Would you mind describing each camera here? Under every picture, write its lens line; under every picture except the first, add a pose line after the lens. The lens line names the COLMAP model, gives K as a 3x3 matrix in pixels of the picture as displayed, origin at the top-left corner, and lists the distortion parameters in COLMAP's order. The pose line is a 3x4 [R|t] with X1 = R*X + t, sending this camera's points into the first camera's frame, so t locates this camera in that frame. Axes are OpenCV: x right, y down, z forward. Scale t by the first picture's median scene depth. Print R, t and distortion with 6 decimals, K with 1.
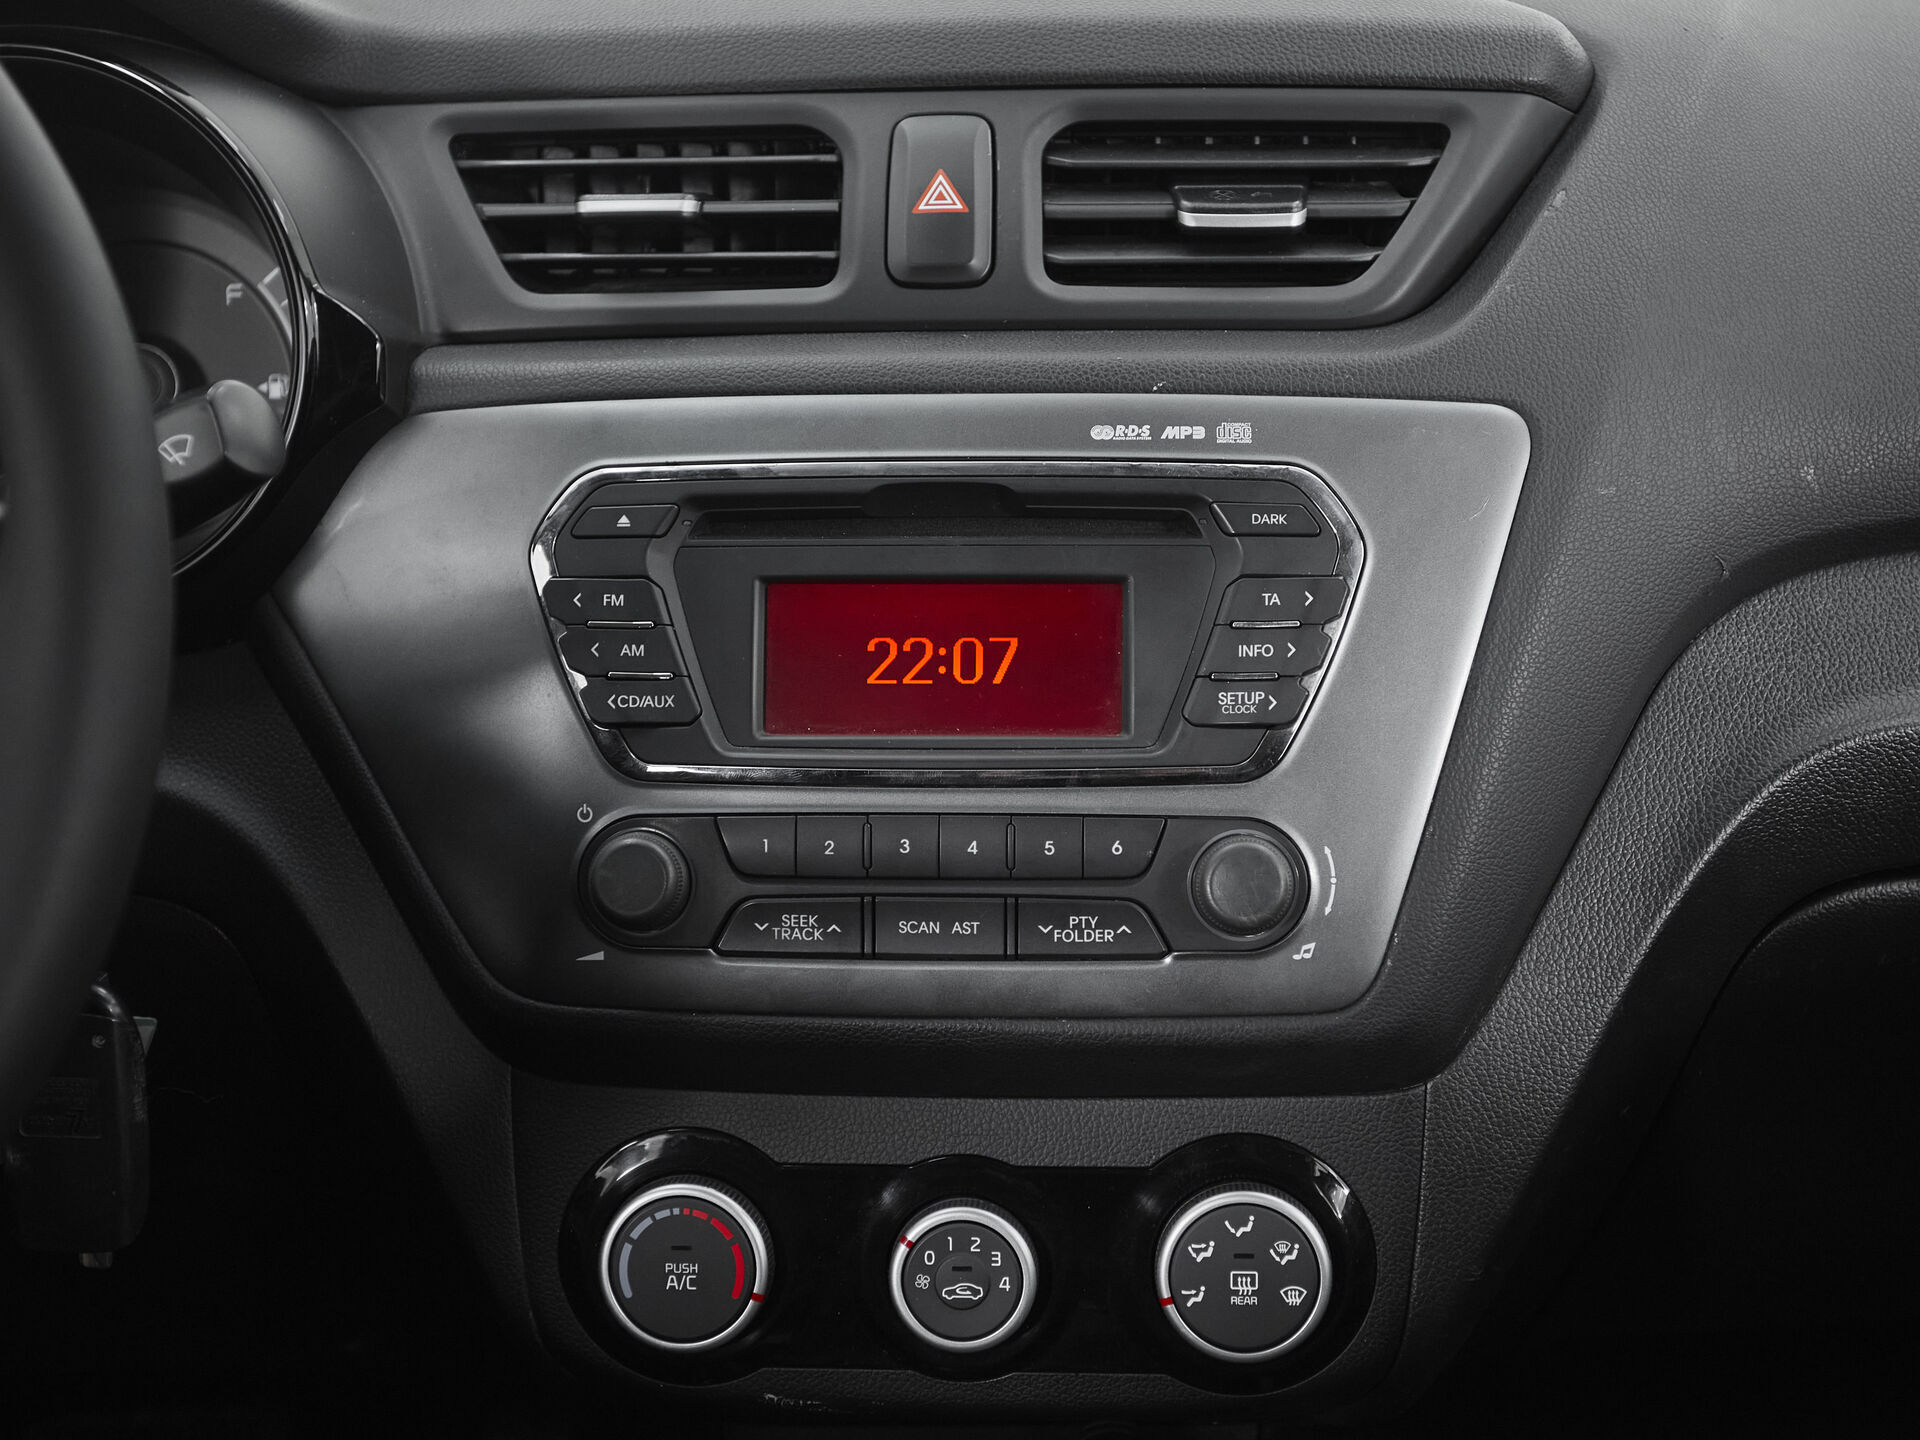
lens RADIAL K [[2686.1, 0, 938.3], [0, 2686.1, 751.0], [0, 0, 1]] dist [0.036856, 0.000000]
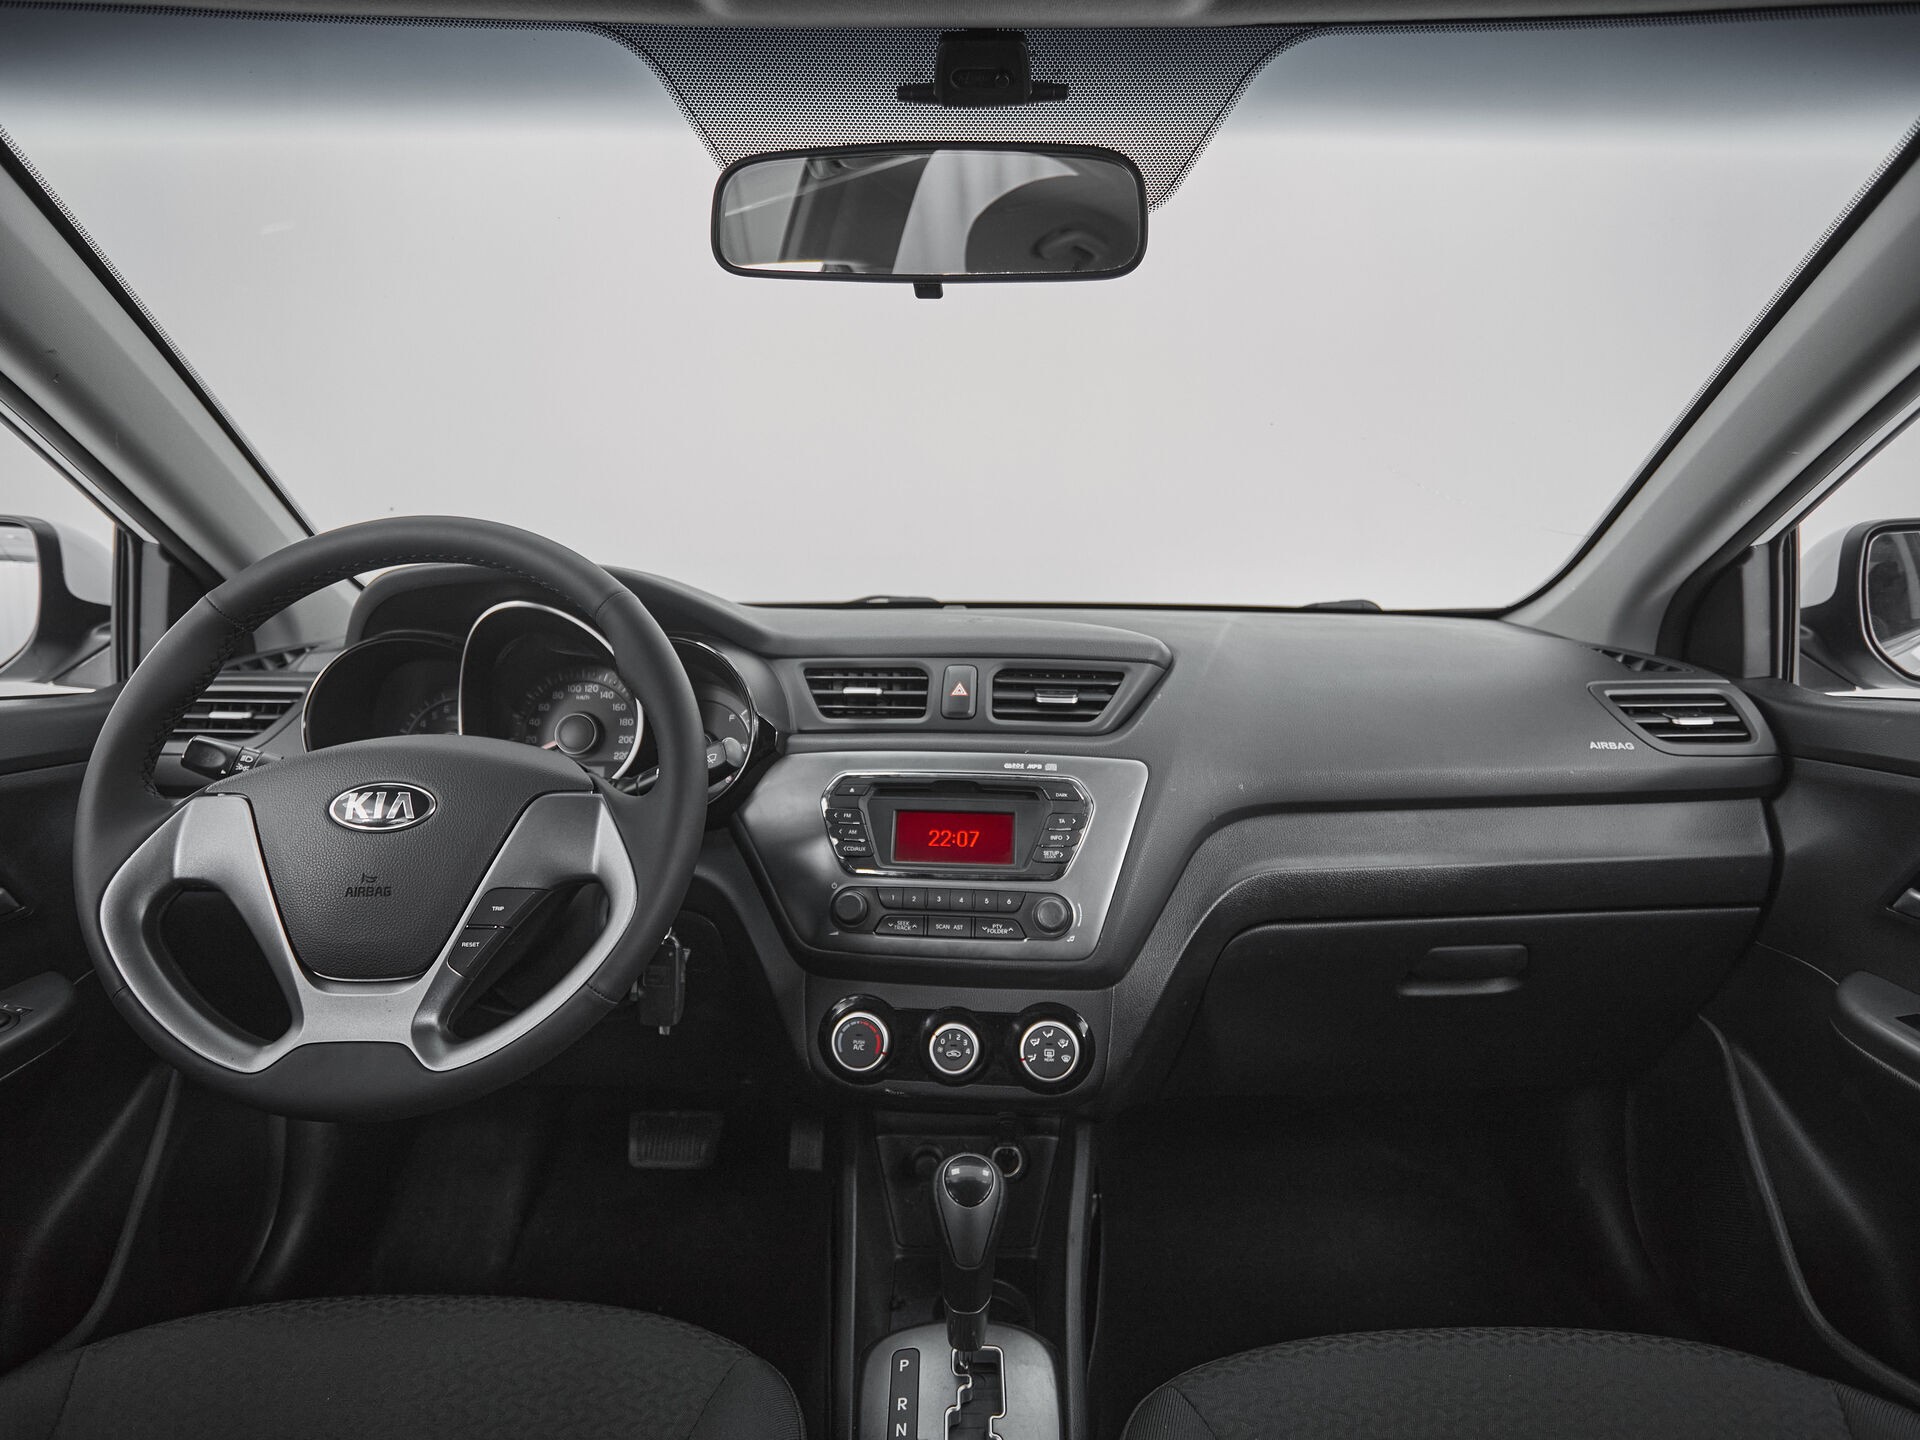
lens RADIAL K [[1022.1, 0, 951.4], [0, 1022.1, 736.3], [0, 0, 1]] dist [-0.002516, -0.004517]
pose [[0.998929, 0.026840, -0.037699, 0.039002], [-0.032958, 0.984475, -0.172401, 0.051685], [0.032486, 0.173458, 0.984305, -0.158630]]
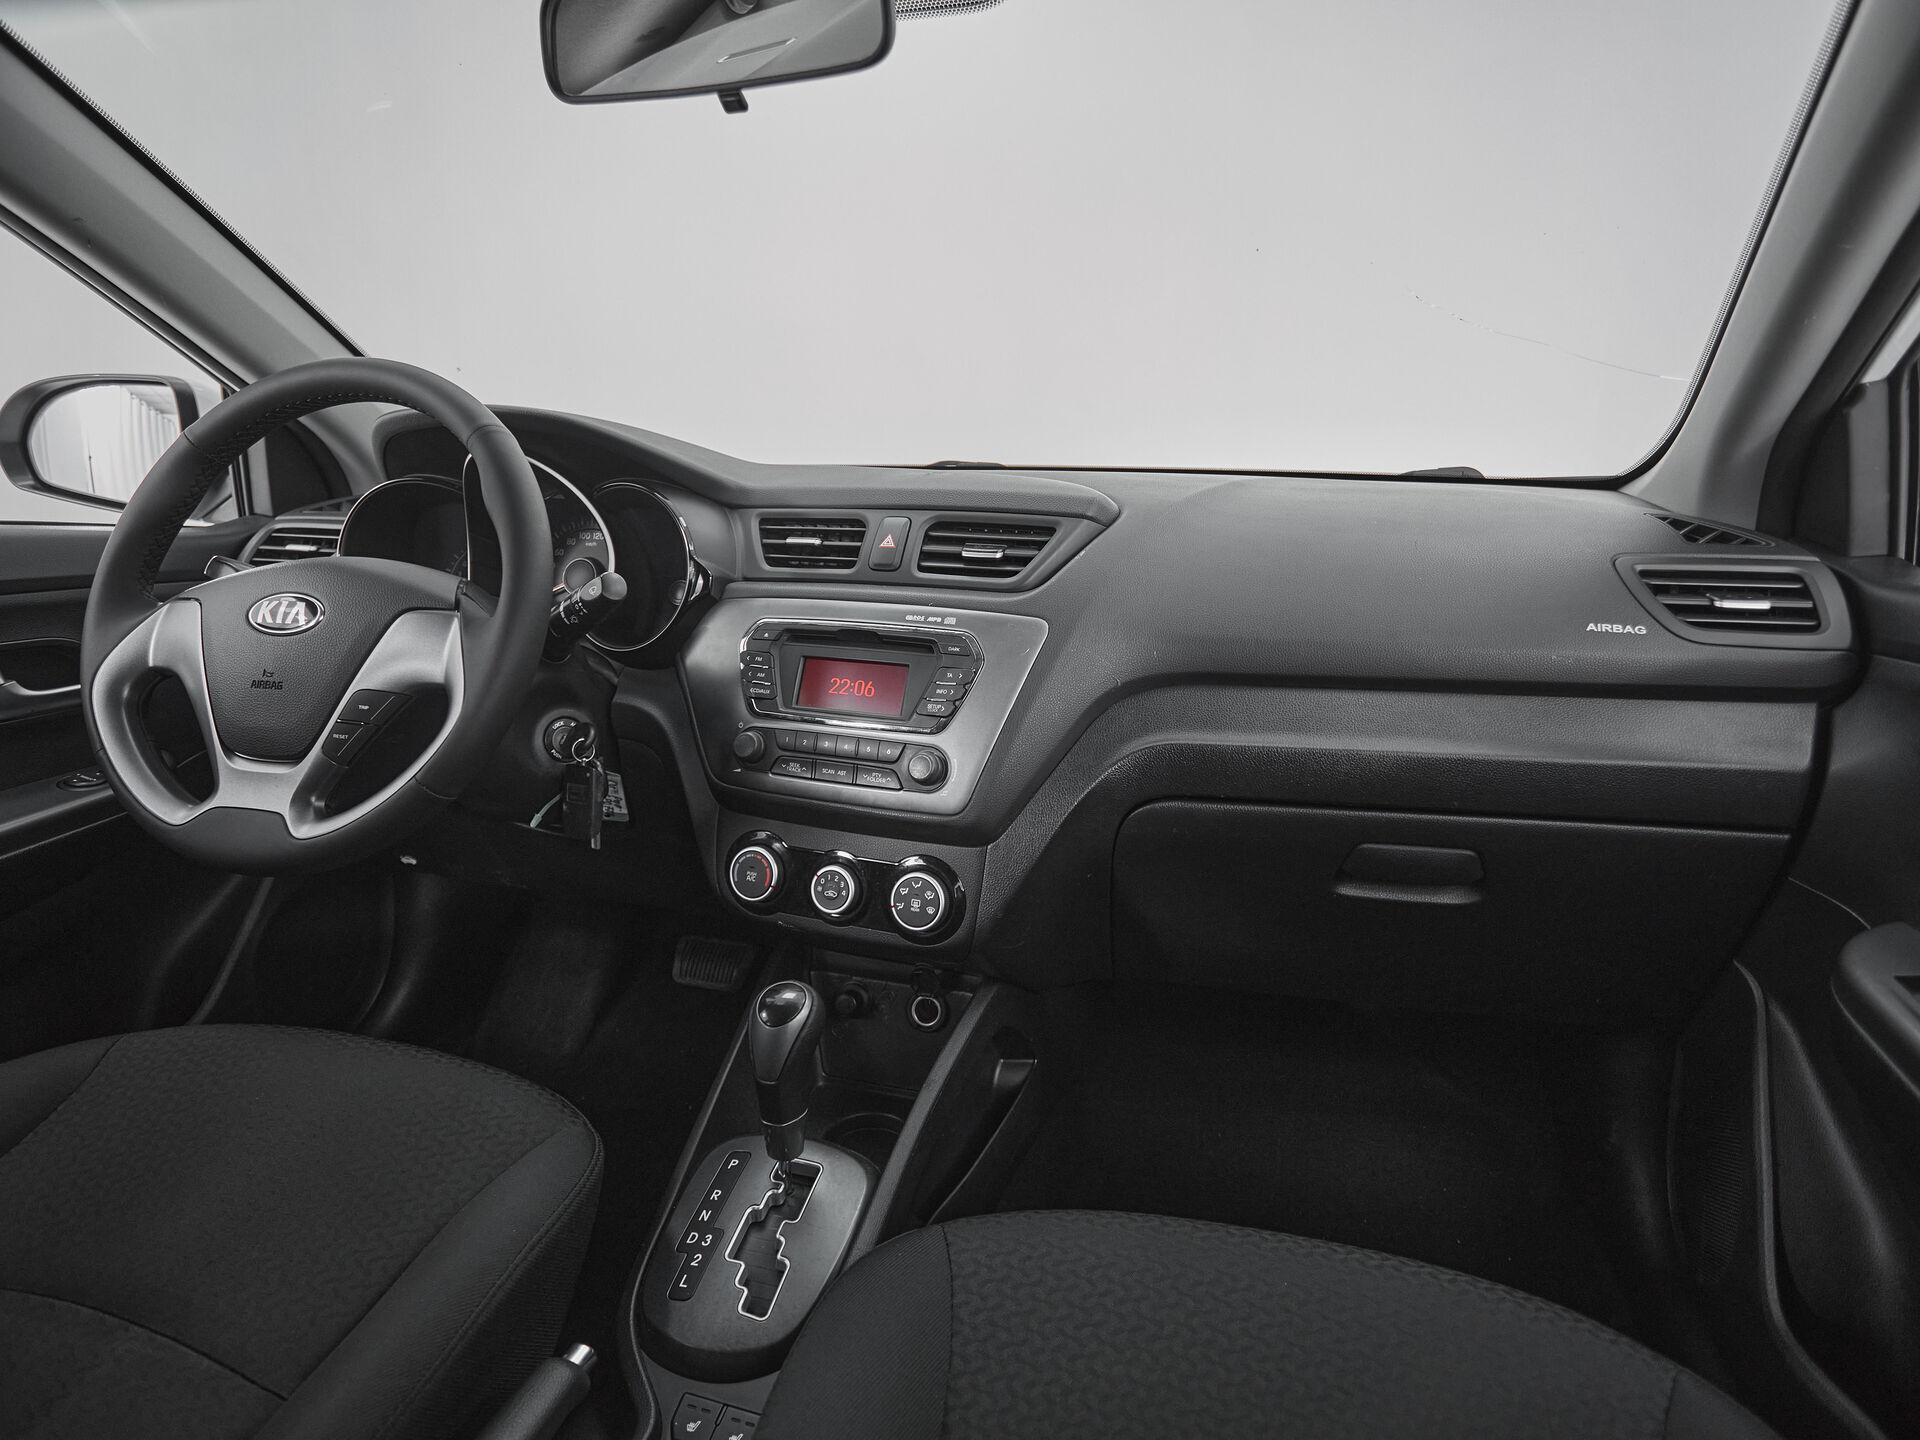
lens RADIAL K [[1022.1, 0, 982.2], [0, 1022.1, 735.7], [0, 0, 1]] dist [-0.002516, -0.004517]
pose [[0.954540, 0.102365, -0.279954, 0.471159], [-0.122745, 0.990845, -0.056210, 0.067862], [0.271637, 0.088018, 0.958366, -0.071249]]
